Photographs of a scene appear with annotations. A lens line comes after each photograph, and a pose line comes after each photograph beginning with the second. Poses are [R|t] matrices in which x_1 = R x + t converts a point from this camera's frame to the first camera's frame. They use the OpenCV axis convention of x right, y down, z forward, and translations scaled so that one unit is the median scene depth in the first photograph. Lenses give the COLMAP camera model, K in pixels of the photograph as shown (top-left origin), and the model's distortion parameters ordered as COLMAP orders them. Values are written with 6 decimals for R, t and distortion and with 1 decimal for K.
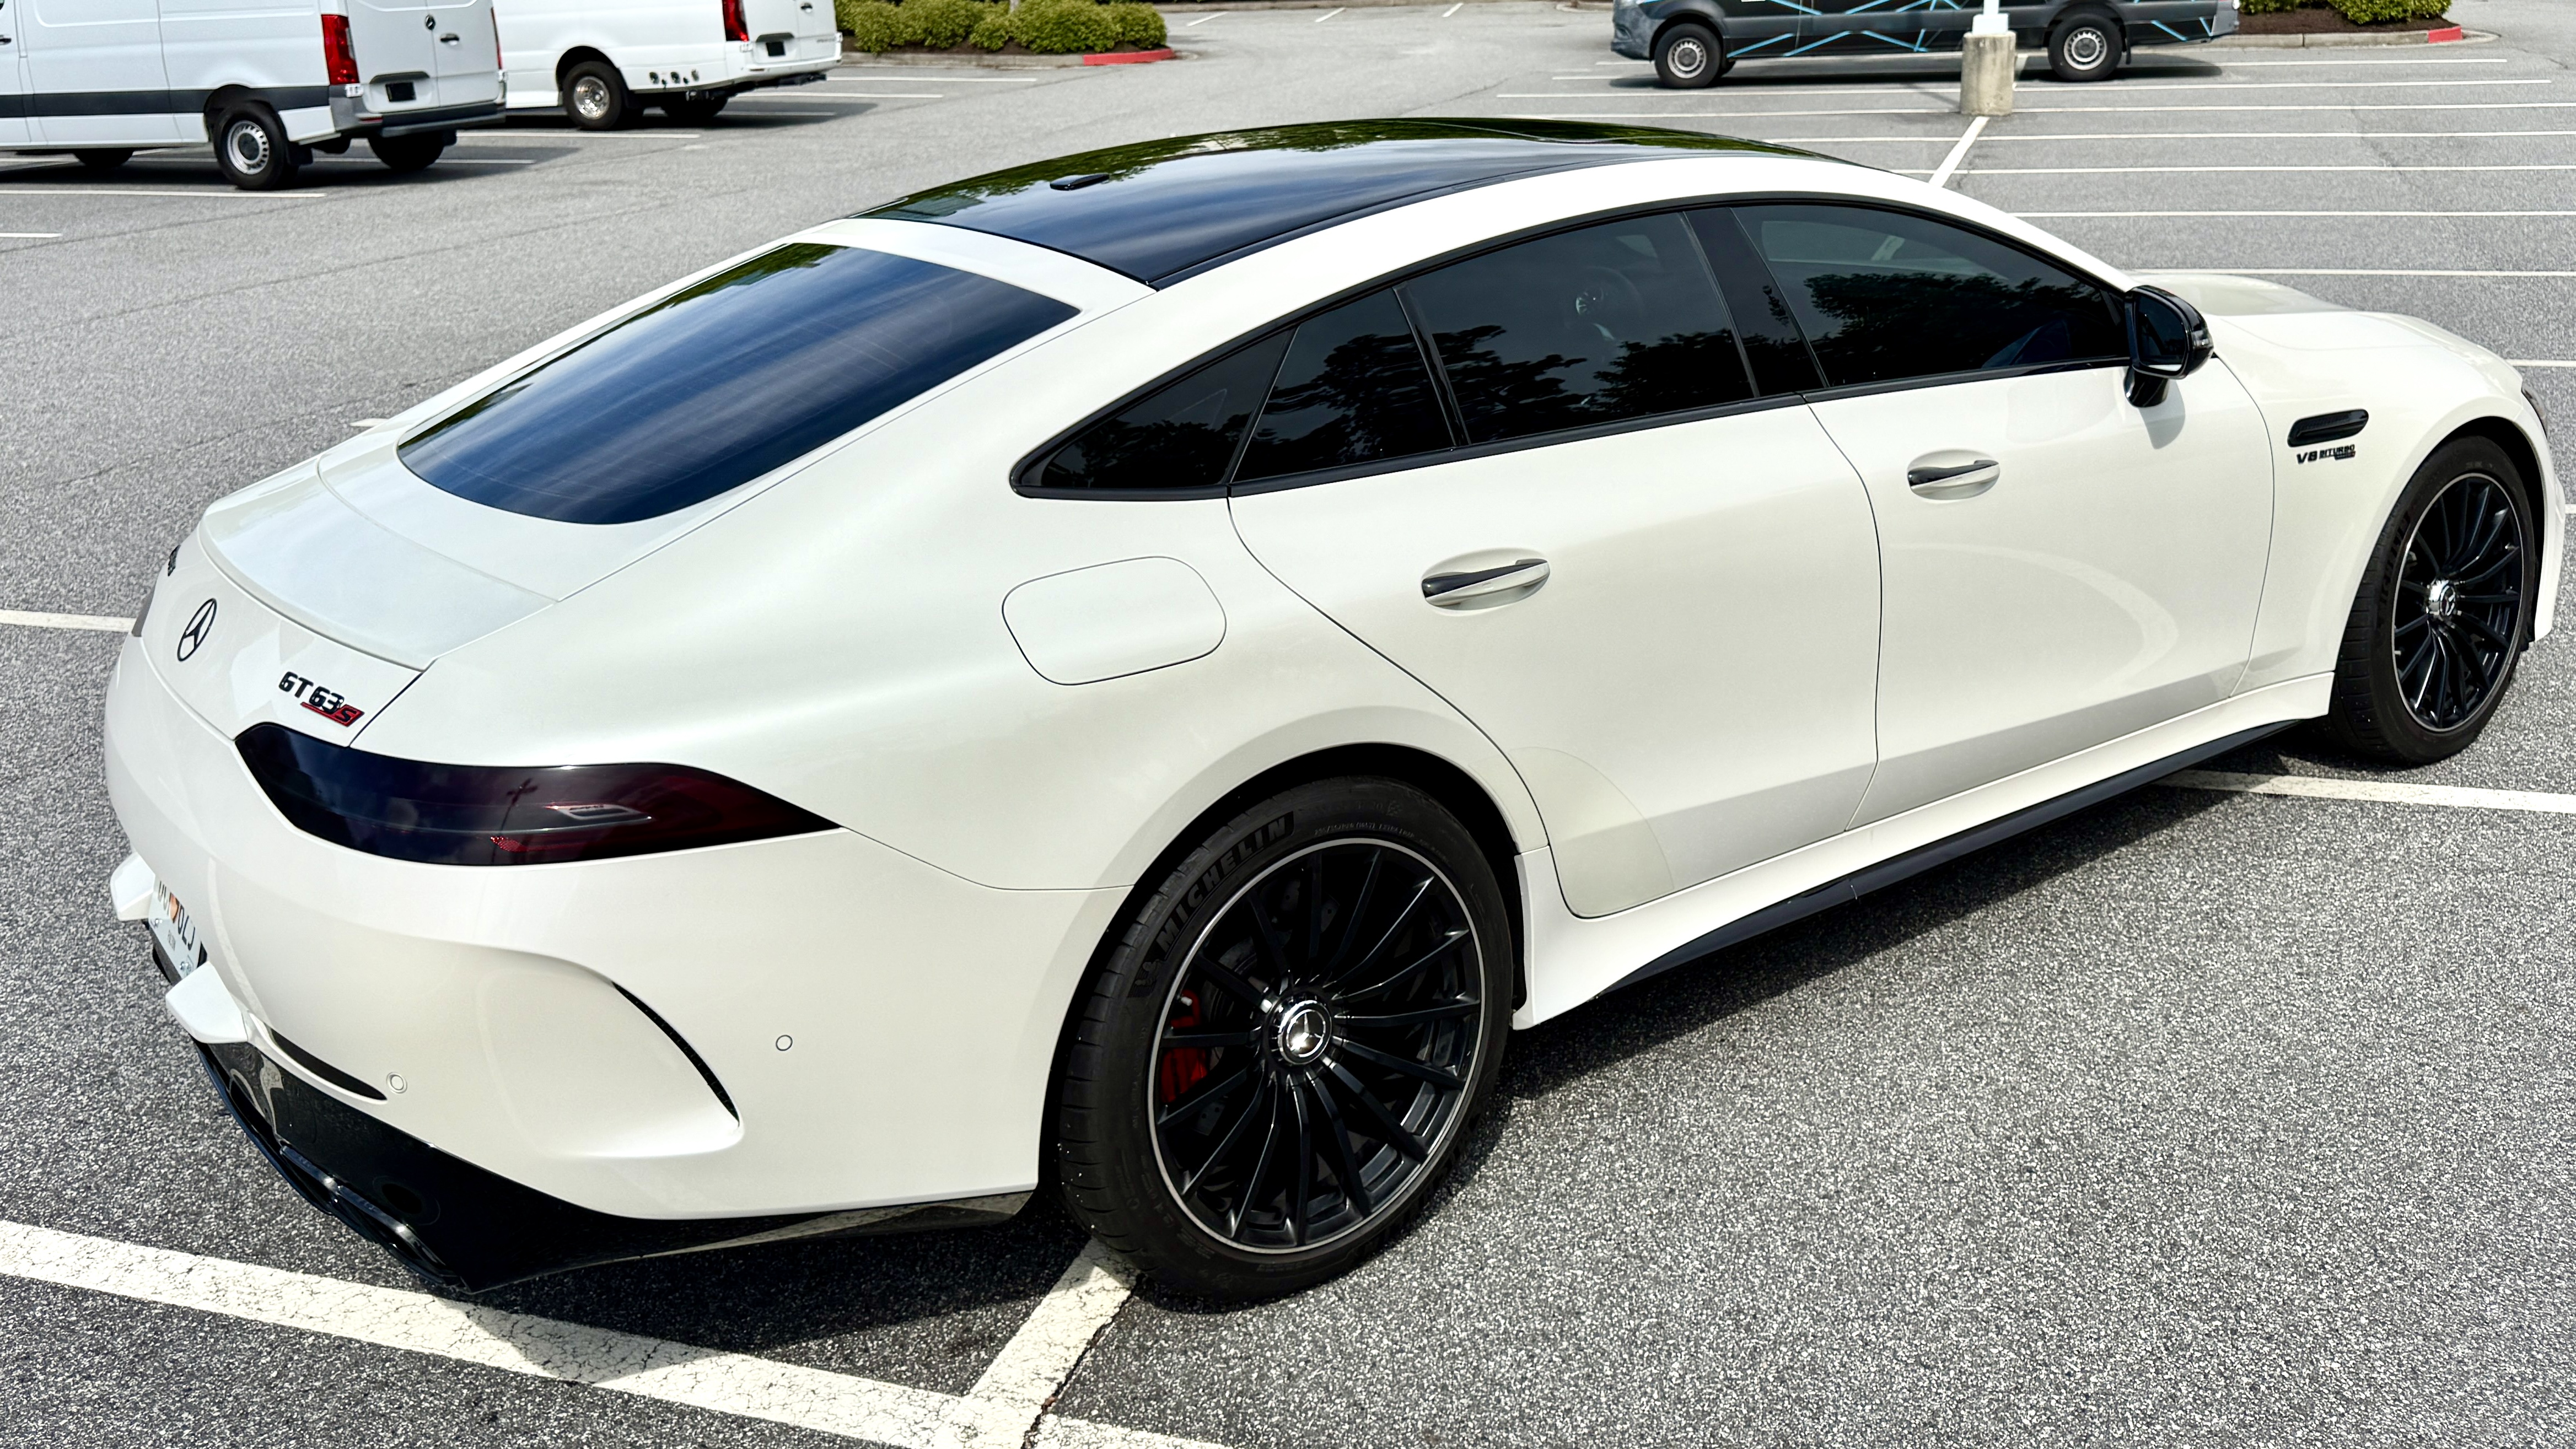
lens RADIAL K [[1926.3, 0, 1288.0], [0, 1926.3, 724.5], [0, 0, 1]] dist [-0.001661, 0.000946]
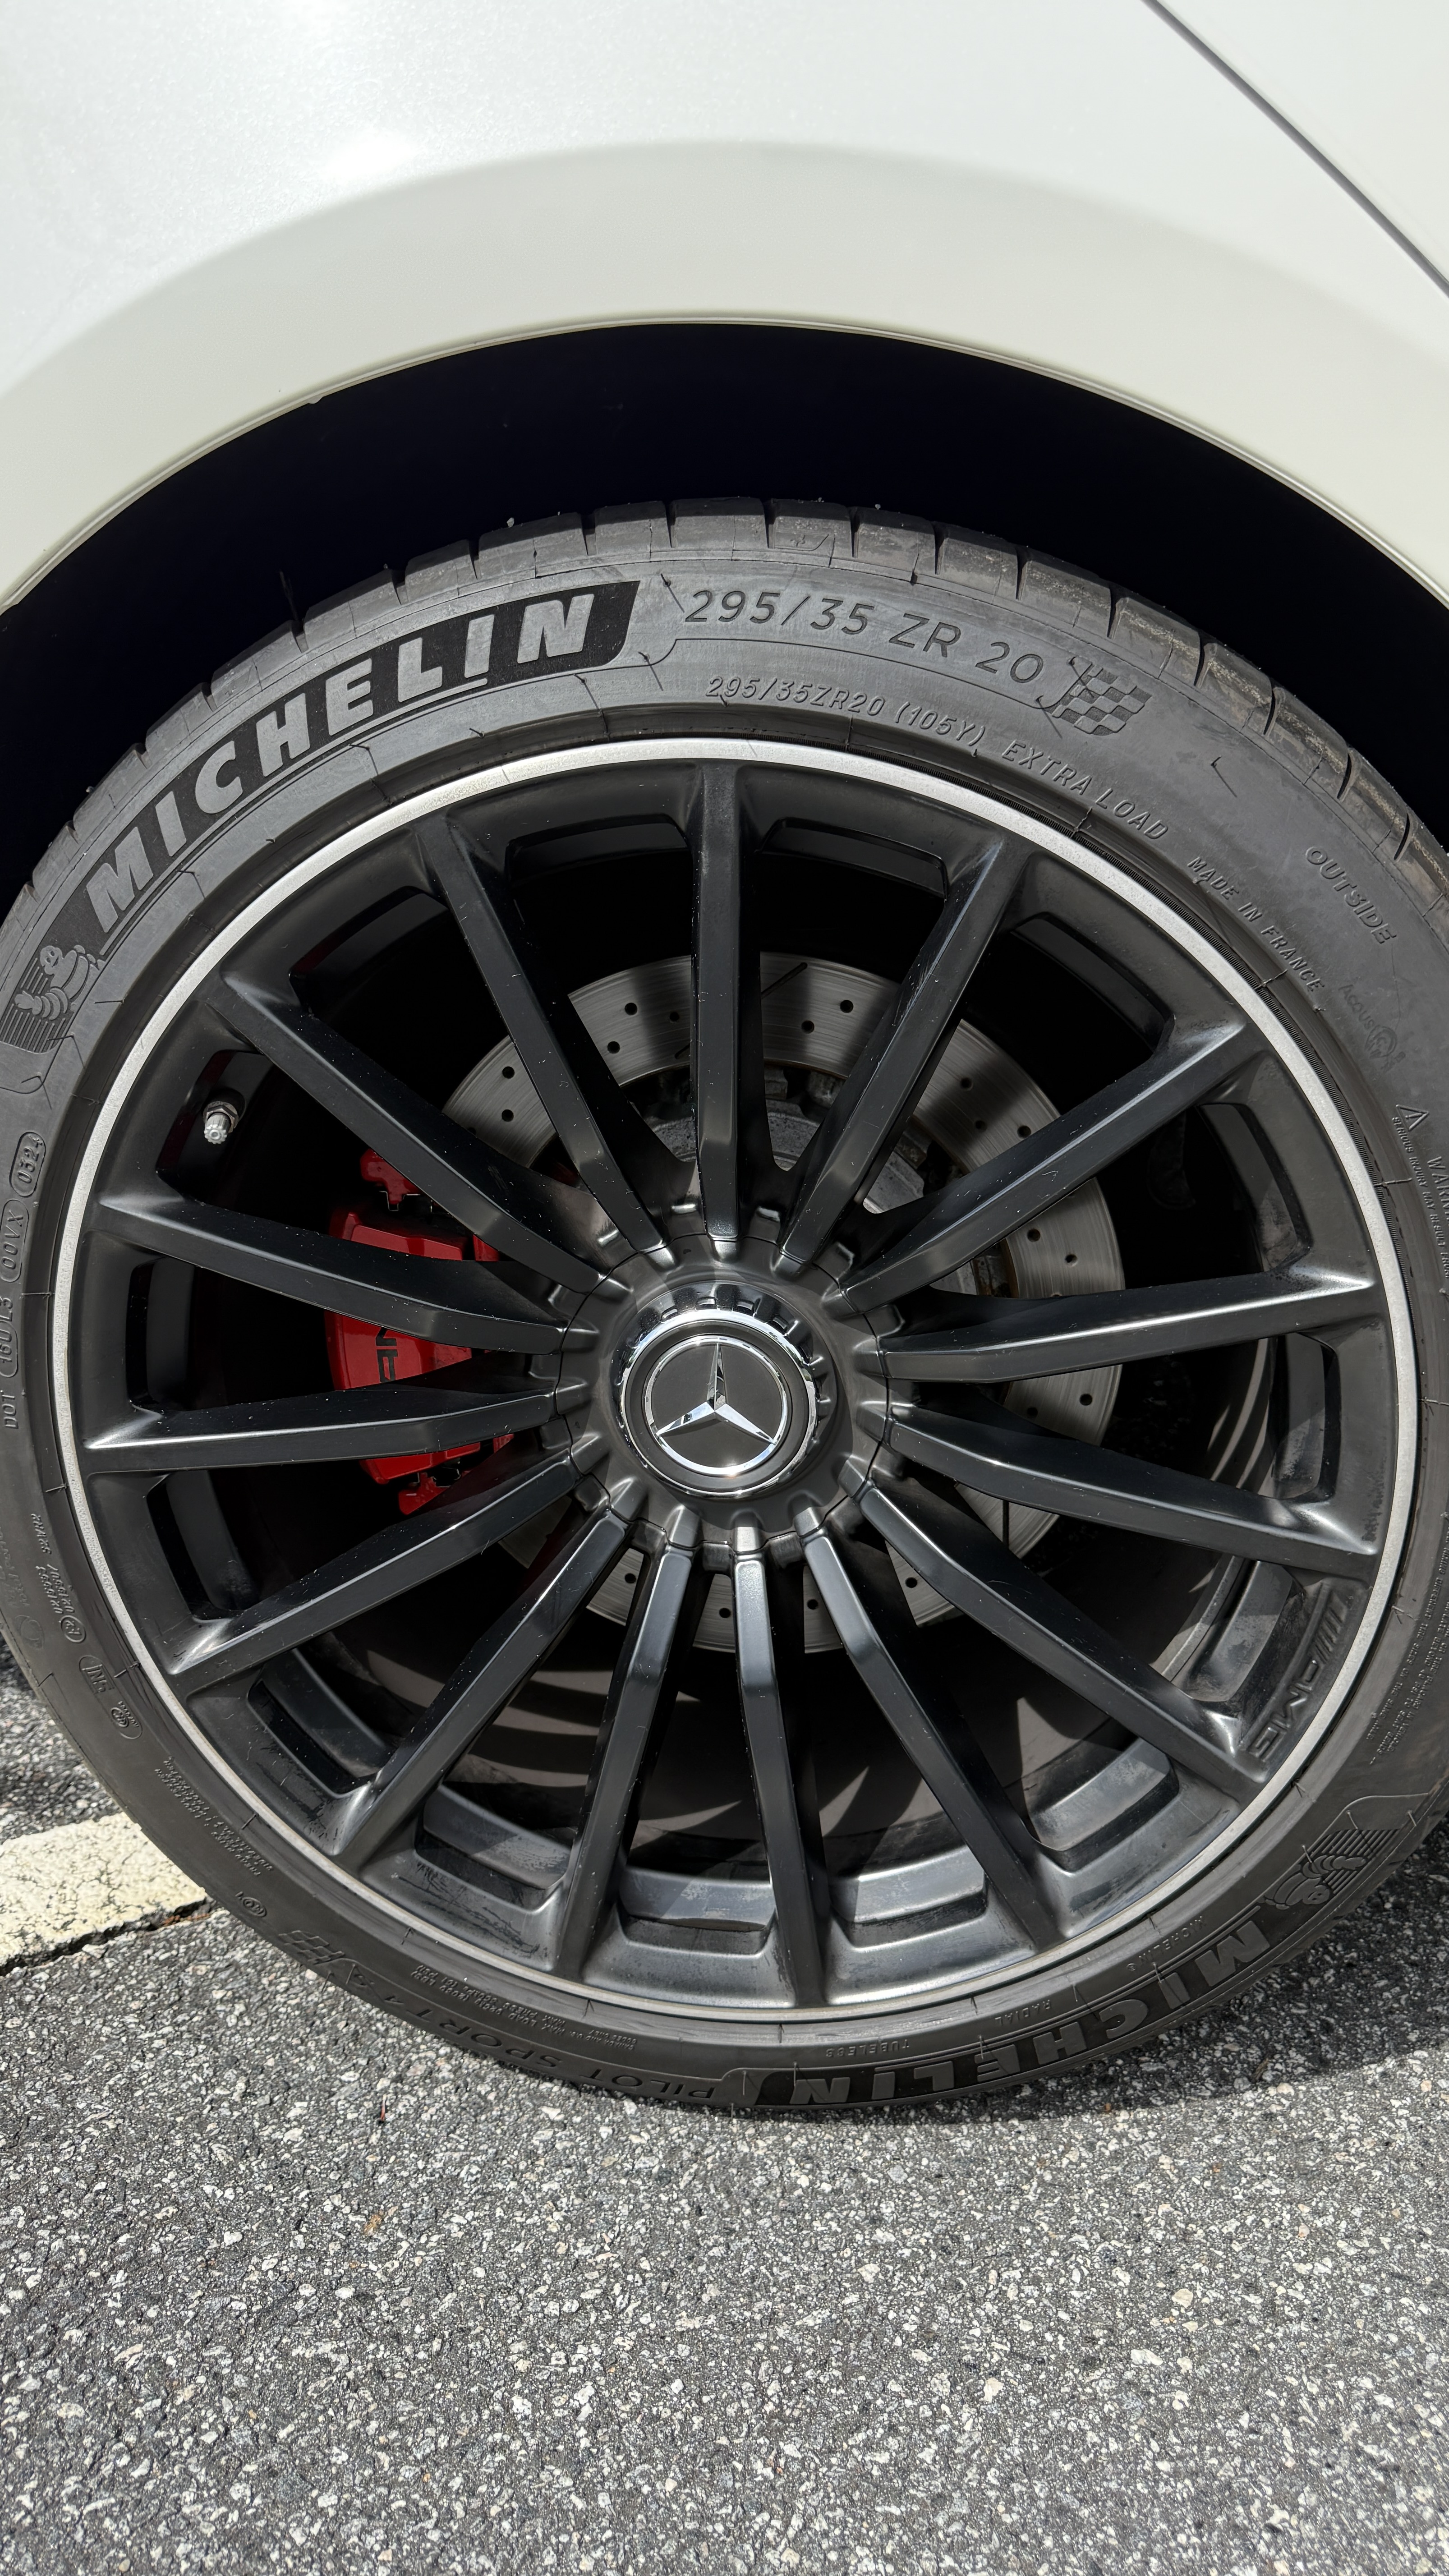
lens RADIAL K [[1926.4, 0, 724.5], [0, 1926.4, 1288.0], [0, 0, 1]] dist [-0.001661, 0.000946]
pose [[0.715843, 0.306552, -0.627371, 0.207539], [-0.250523, 0.951412, 0.179036, 0.084091], [0.651772, 0.029009, 0.757860, 0.760852]]
